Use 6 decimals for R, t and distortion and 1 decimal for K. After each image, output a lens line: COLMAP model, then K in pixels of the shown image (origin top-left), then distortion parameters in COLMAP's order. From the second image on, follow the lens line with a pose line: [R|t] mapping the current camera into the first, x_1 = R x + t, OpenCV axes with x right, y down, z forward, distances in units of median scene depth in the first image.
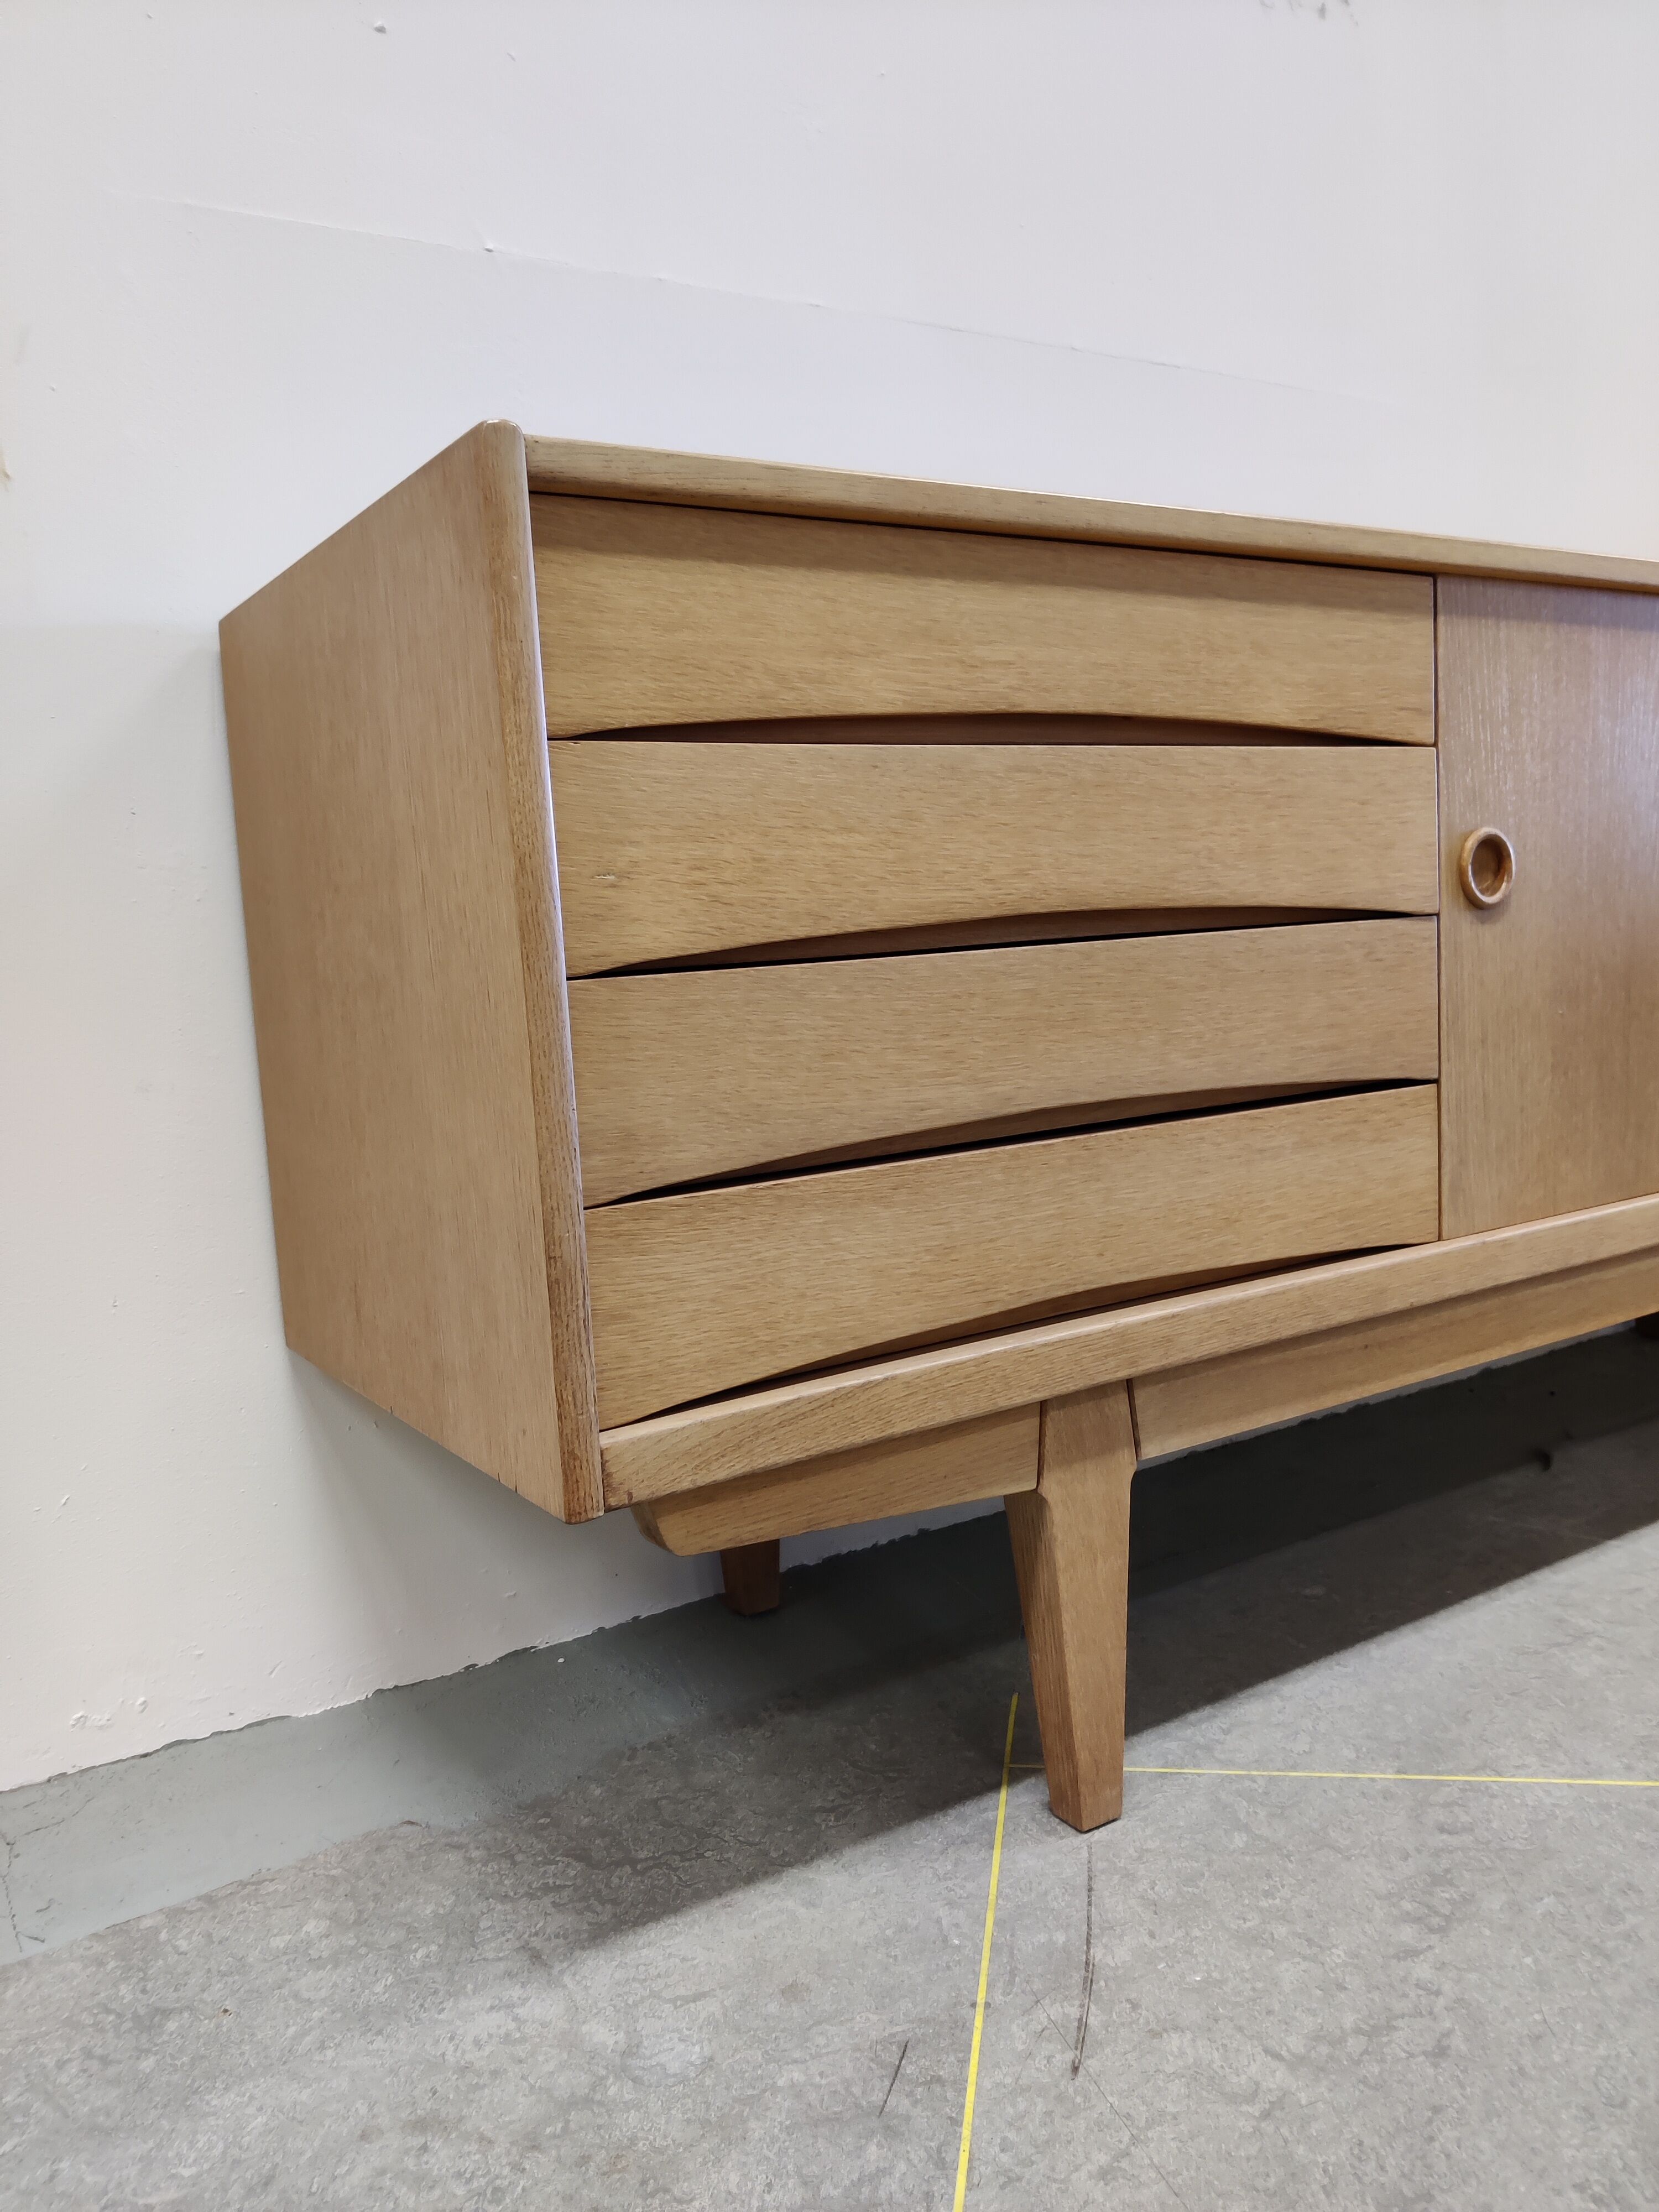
lens RADIAL K [[1672.6, 0, 784.6], [0, 1672.6, 1124.7], [0, 0, 1]] dist [0.014166, -0.034089]
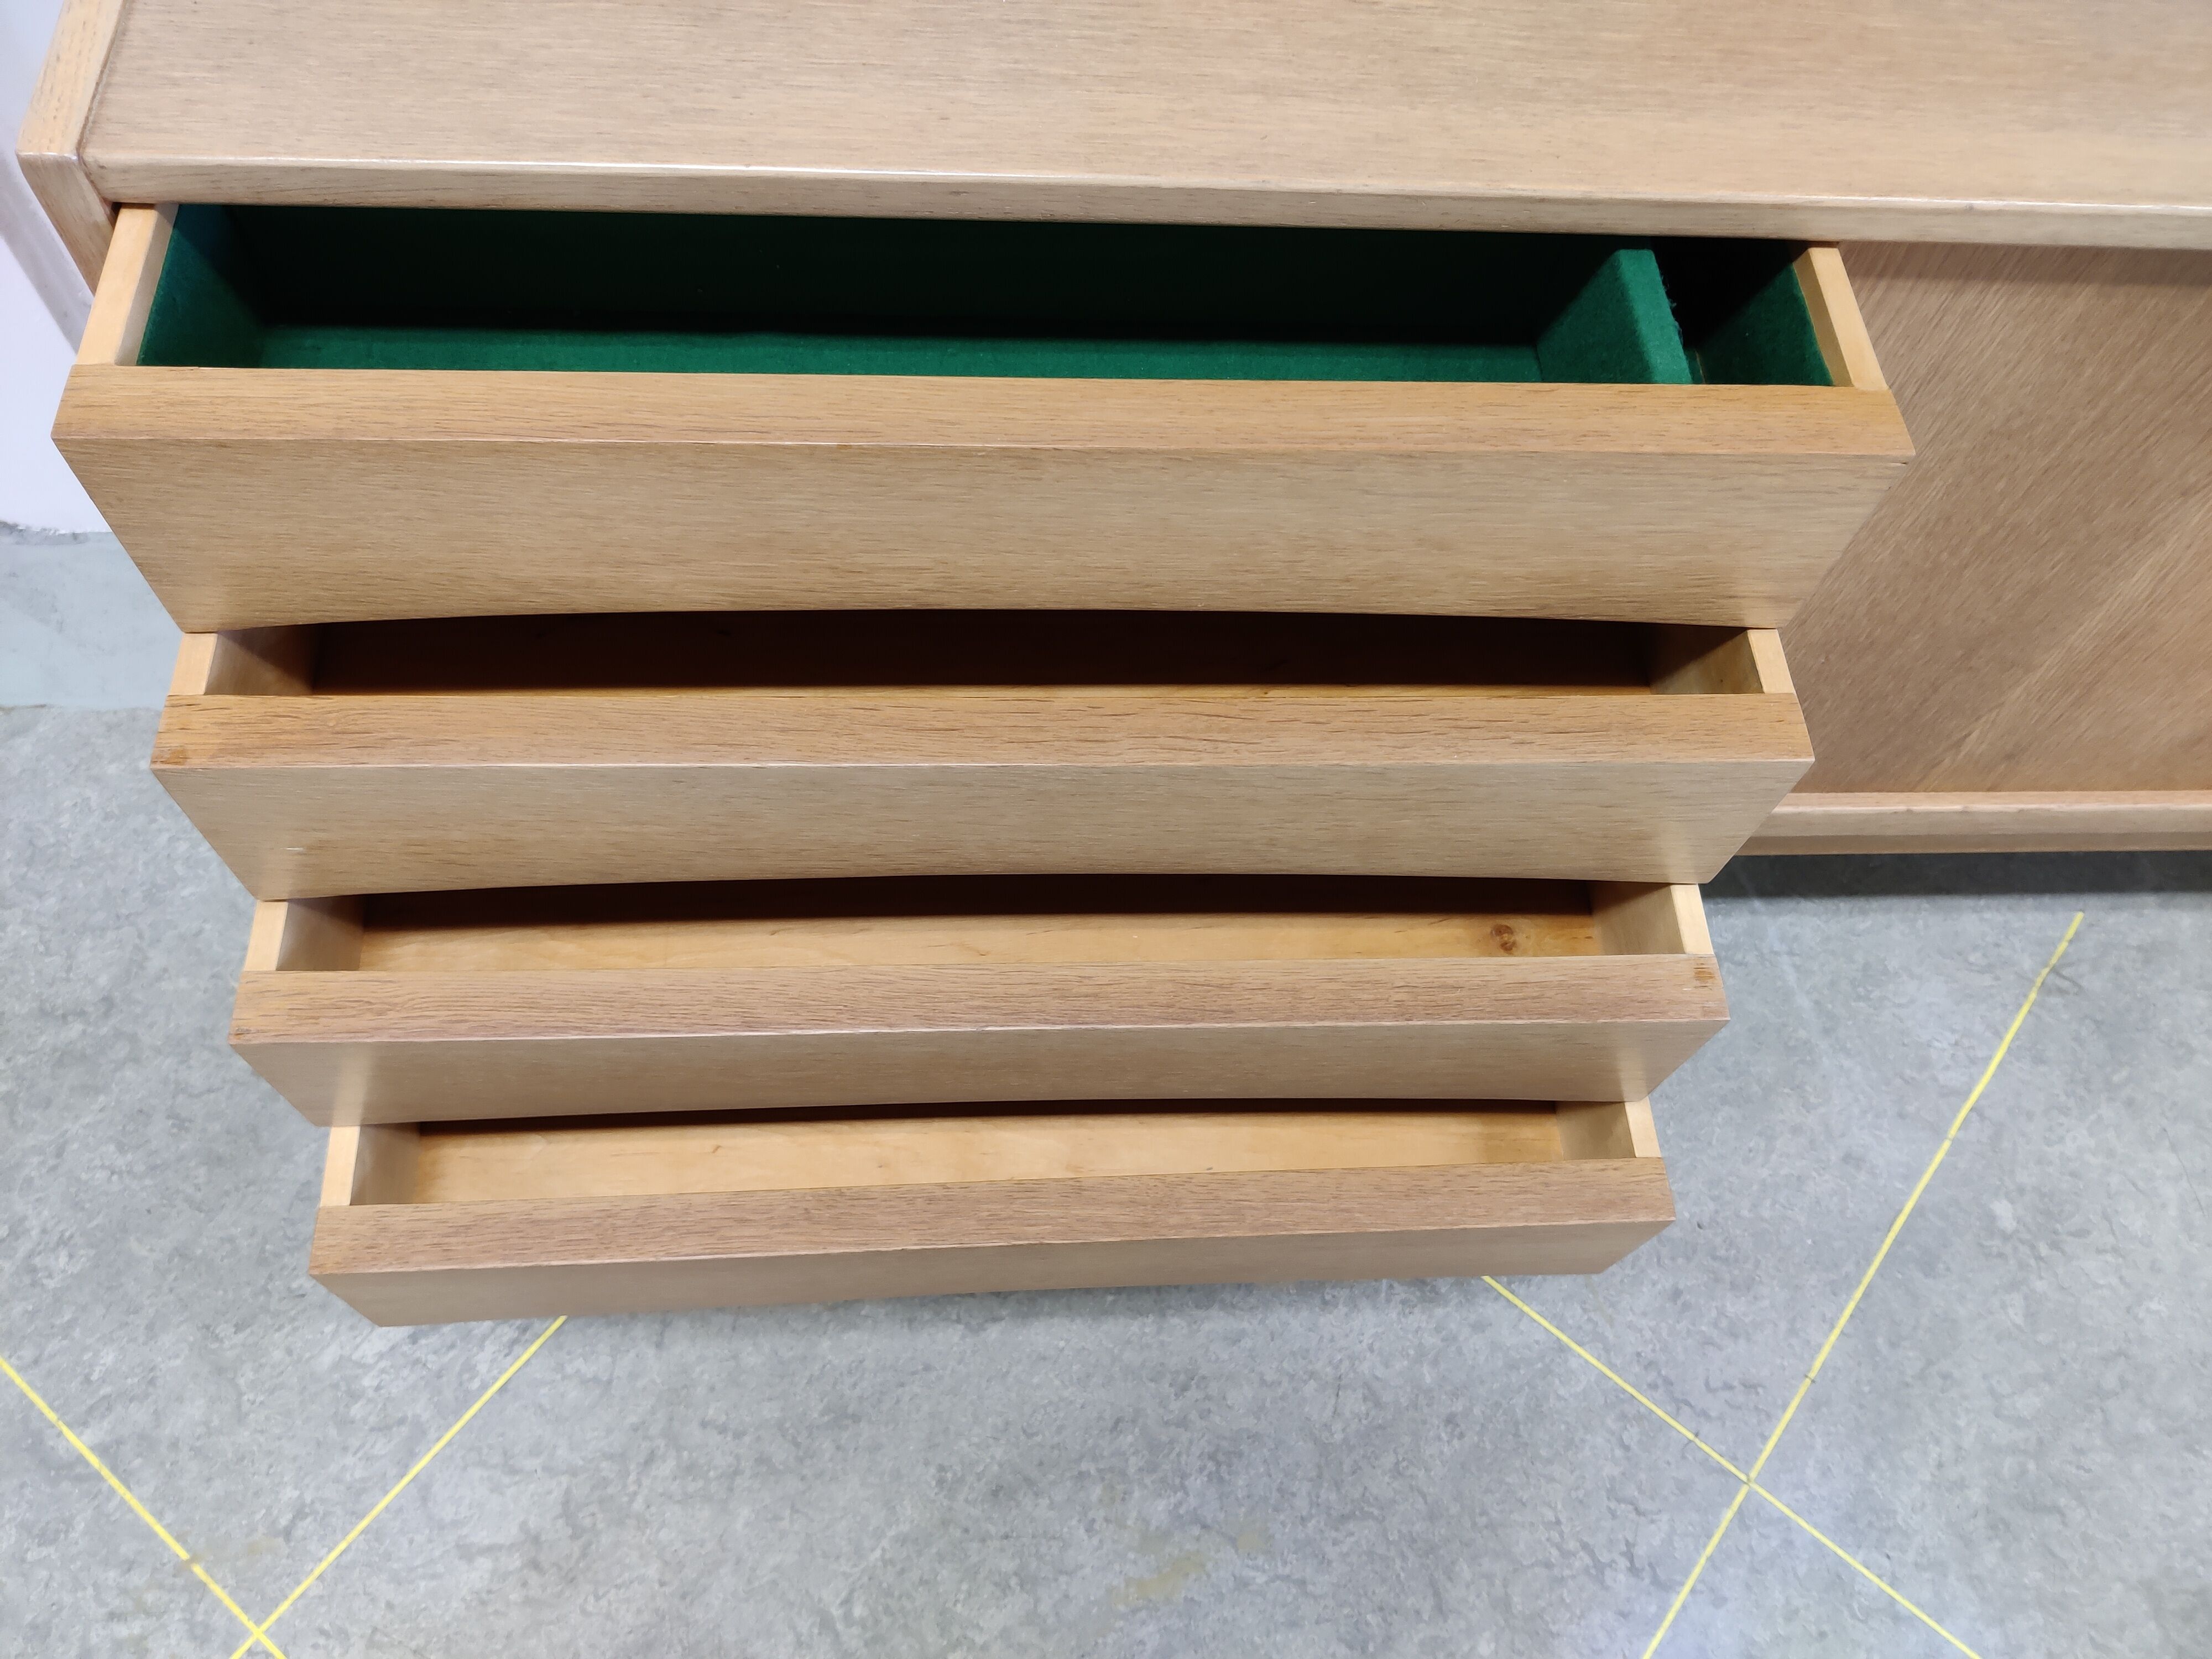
lens RADIAL K [[1672.6, 0, 1051.0], [0, 1672.6, 875.3], [0, 0, 1]] dist [0.014166, -0.034089]
pose [[0.868258, 0.485140, -0.103765, 0.363114], [-0.180681, 0.504012, 0.844586, -0.794275], [0.462042, -0.714570, 0.525268, 0.486489]]
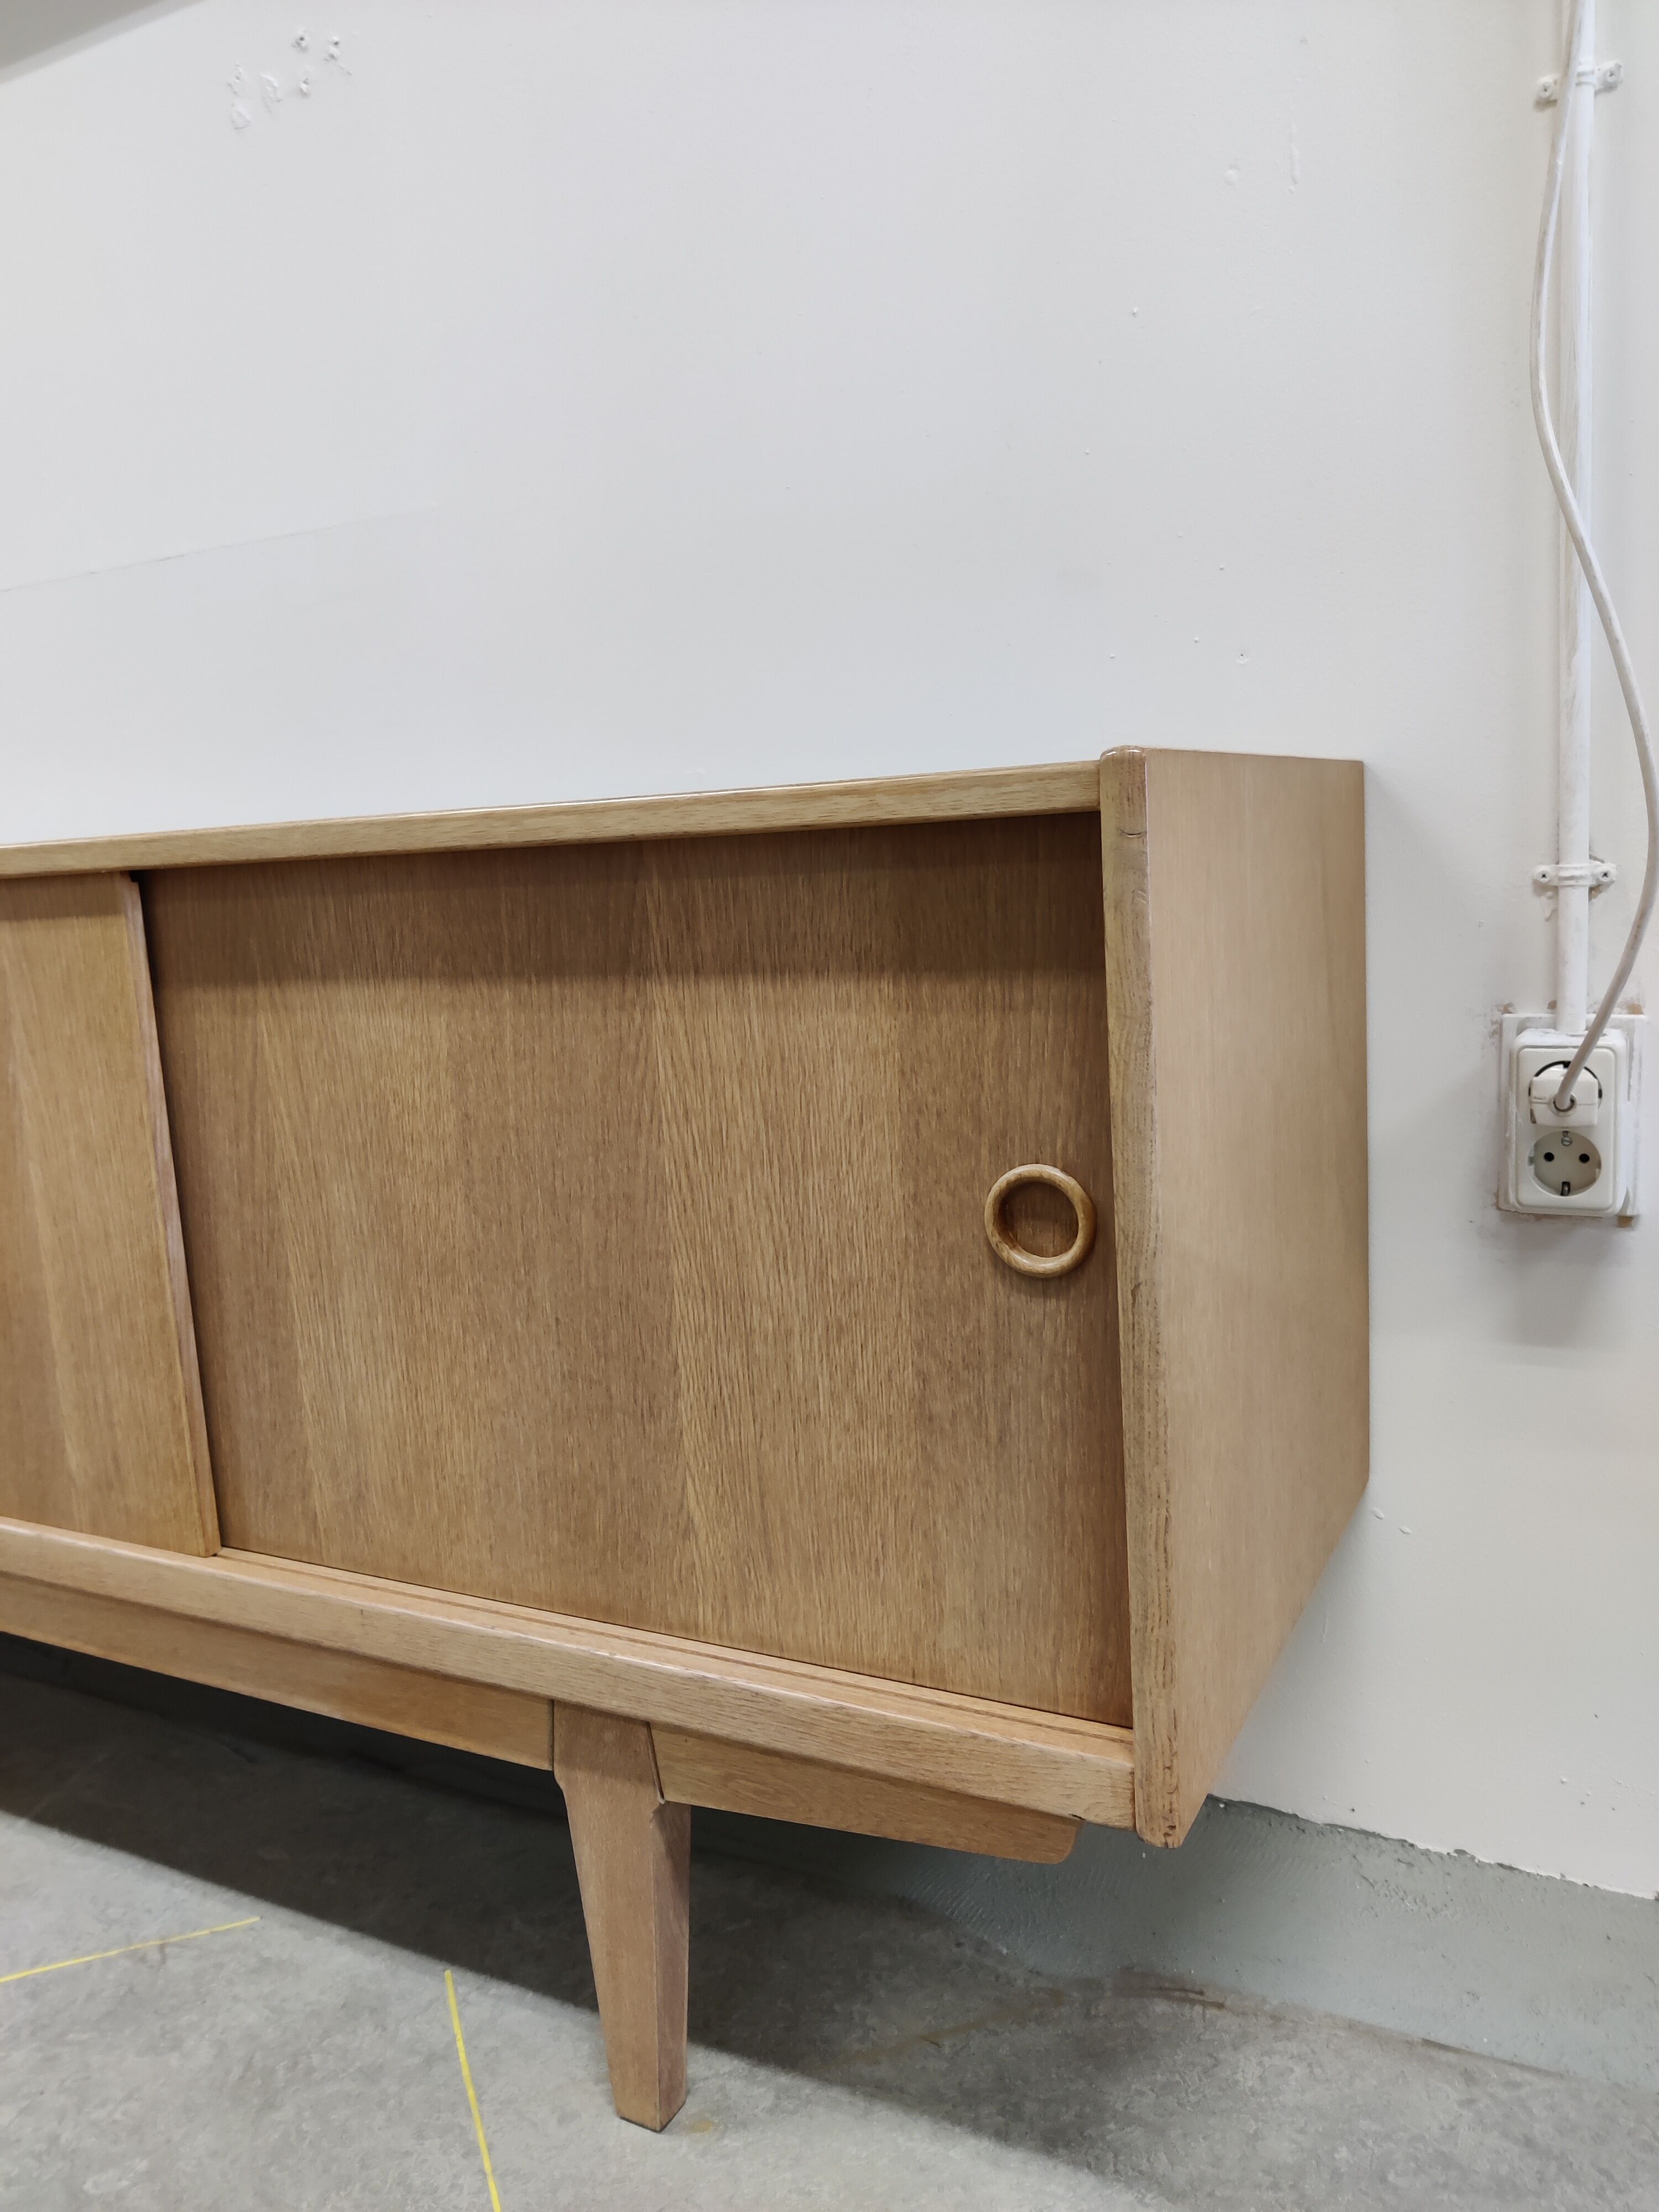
lens RADIAL K [[1672.6, 0, 803.9], [0, 1672.6, 1103.7], [0, 0, 1]] dist [0.014166, -0.034089]
pose [[0.511976, 0.165957, -0.842816, 2.293867], [-0.065762, 0.985853, 0.154174, -0.530029], [0.856479, -0.023508, 0.515647, 1.404460]]
